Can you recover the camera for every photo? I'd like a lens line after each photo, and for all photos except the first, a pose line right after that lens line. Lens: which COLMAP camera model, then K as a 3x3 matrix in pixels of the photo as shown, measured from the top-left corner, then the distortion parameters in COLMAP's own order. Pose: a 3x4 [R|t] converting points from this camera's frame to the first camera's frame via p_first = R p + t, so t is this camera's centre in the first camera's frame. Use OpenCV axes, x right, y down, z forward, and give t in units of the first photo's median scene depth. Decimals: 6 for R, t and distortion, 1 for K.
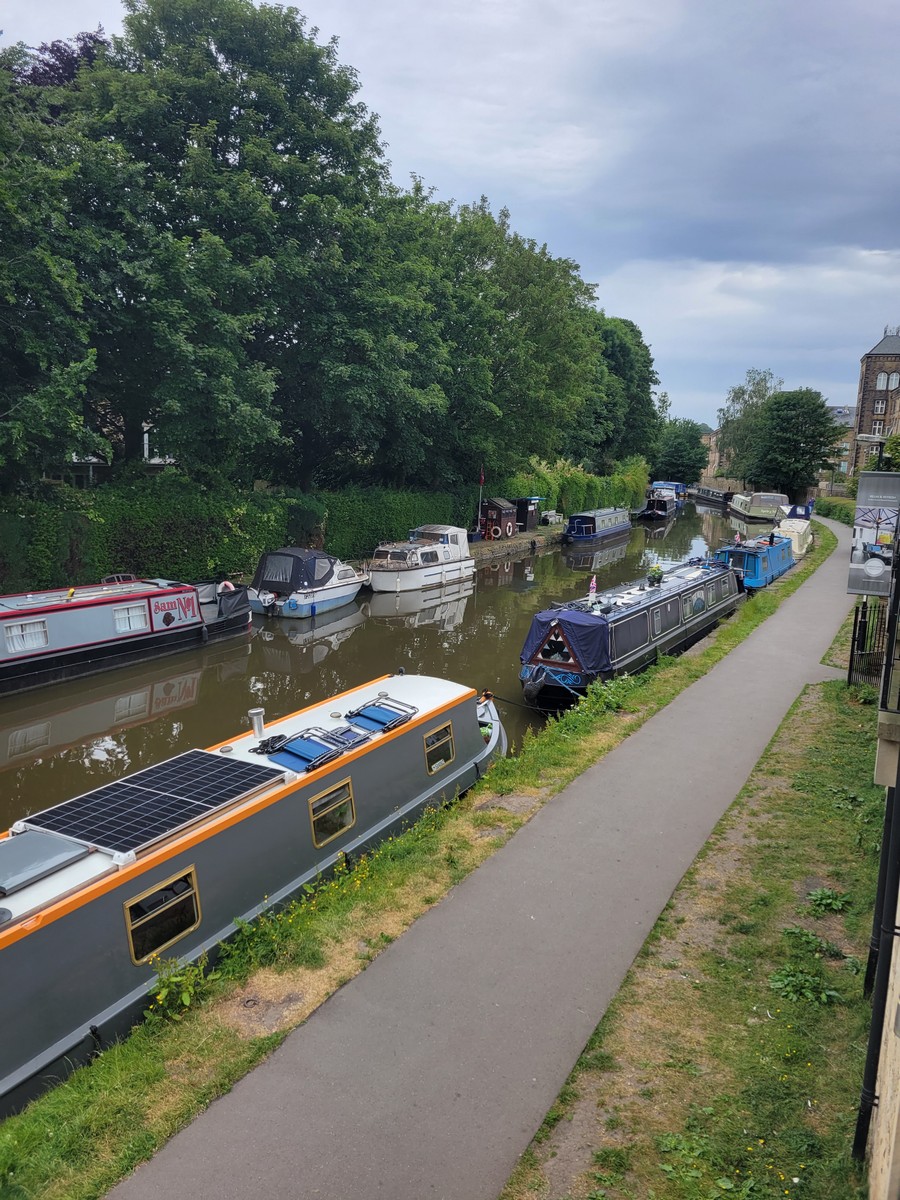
lens RADIAL K [[910.2, 0, 450.0], [0, 910.2, 600.0], [0, 0, 1]] dist [0.087335, 0.001363]
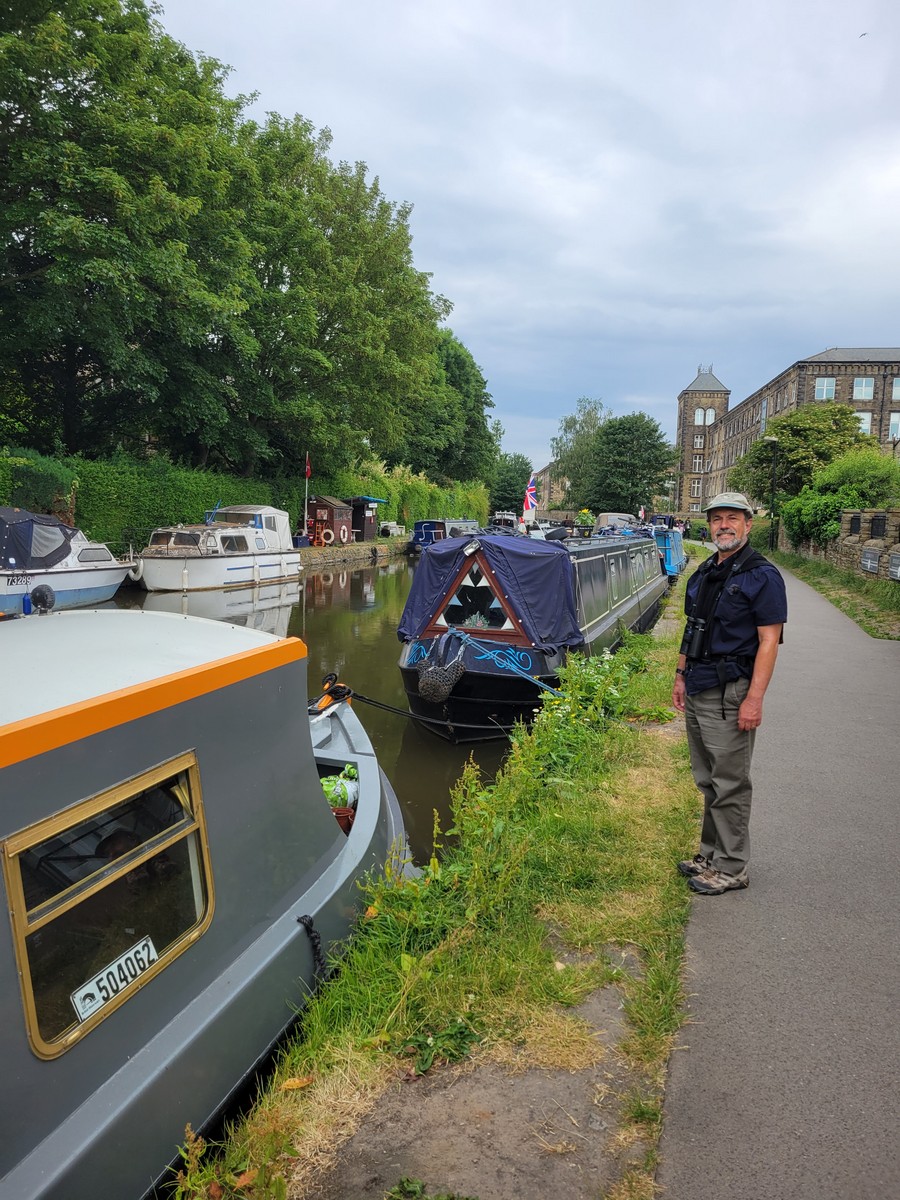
lens RADIAL K [[901.6, 0, 450.0], [0, 901.6, 600.0], [0, 0, 1]] dist [0.044003, 0.001609]
pose [[0.981873, -0.025831, 0.187770, 0.008071], [0.037125, 0.997690, -0.056884, 0.039957], [-0.185867, 0.062824, 0.980564, 0.278131]]
